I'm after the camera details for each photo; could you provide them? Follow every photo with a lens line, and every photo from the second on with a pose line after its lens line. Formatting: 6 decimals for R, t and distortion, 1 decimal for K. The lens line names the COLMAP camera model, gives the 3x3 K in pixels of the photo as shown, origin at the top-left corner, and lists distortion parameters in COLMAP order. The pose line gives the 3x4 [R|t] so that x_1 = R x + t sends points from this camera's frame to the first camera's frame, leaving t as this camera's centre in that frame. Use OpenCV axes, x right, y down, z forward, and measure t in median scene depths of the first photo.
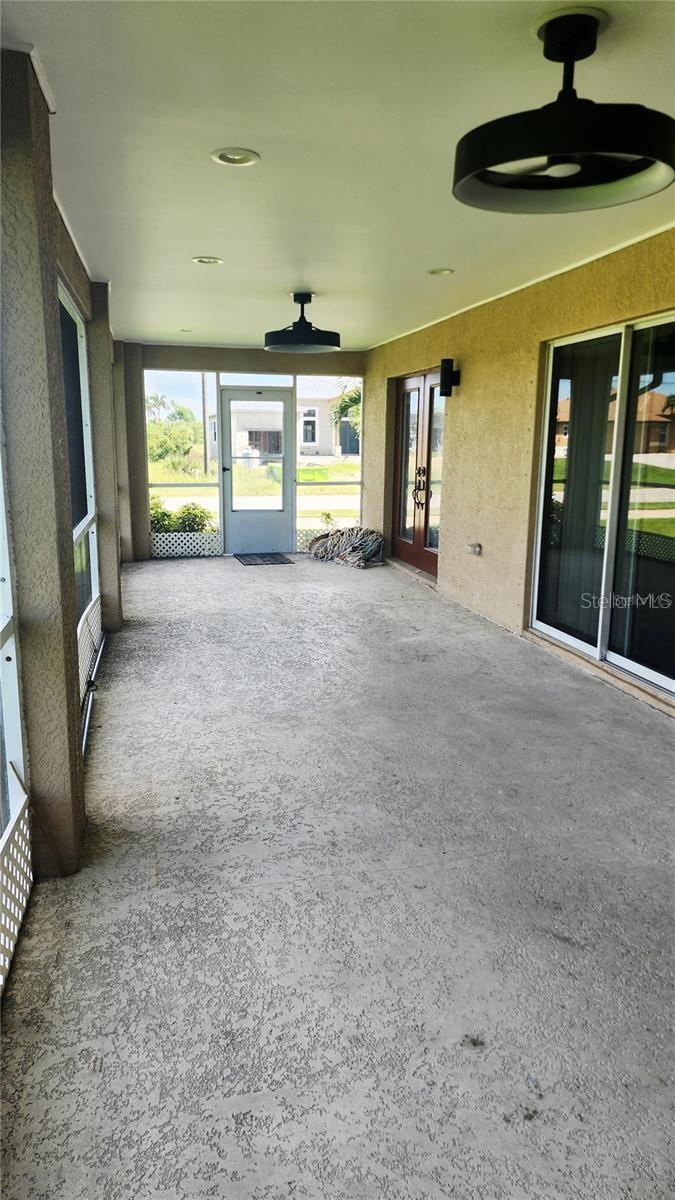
lens RADIAL K [[786.6, 0, 337.5], [0, 786.6, 600.0], [0, 0, 1]] dist [0.111873, -0.095457]
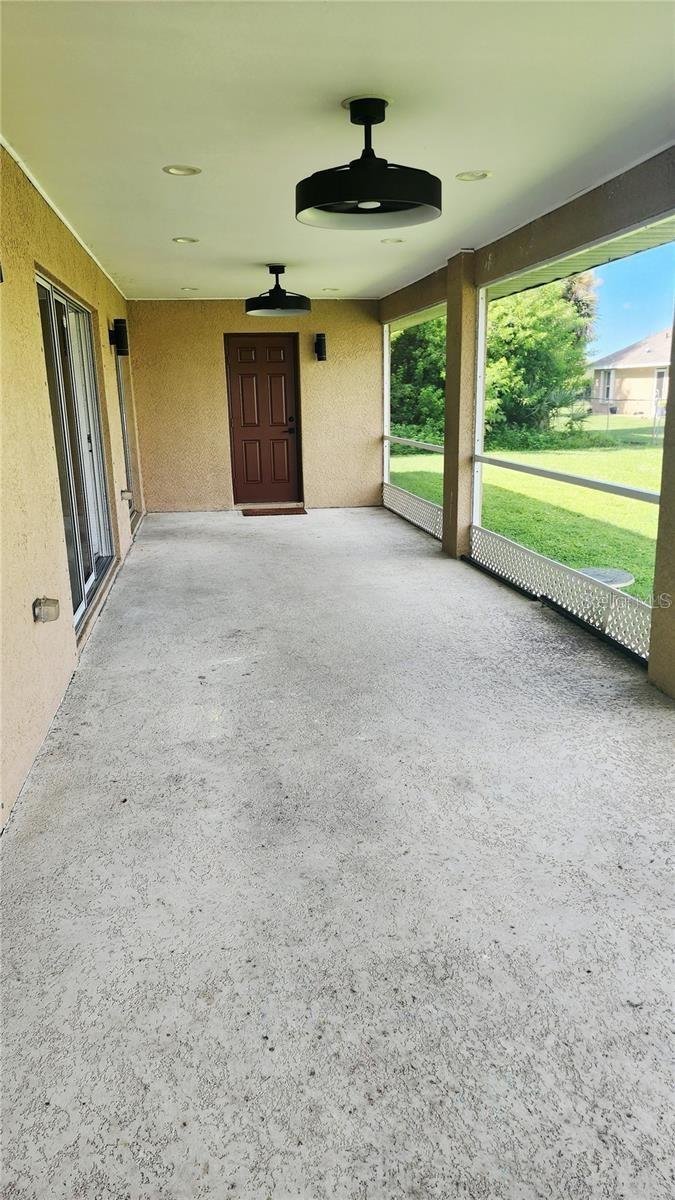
lens RADIAL K [[786.6, 0, 337.5], [0, 786.6, 600.0], [0, 0, 1]] dist [0.111873, -0.095457]
pose [[-0.998295, 0.002914, 0.058295, -0.065282], [0.028419, 0.896637, 0.441853, -0.378250], [-0.050982, 0.442756, -0.895192, 1.852206]]
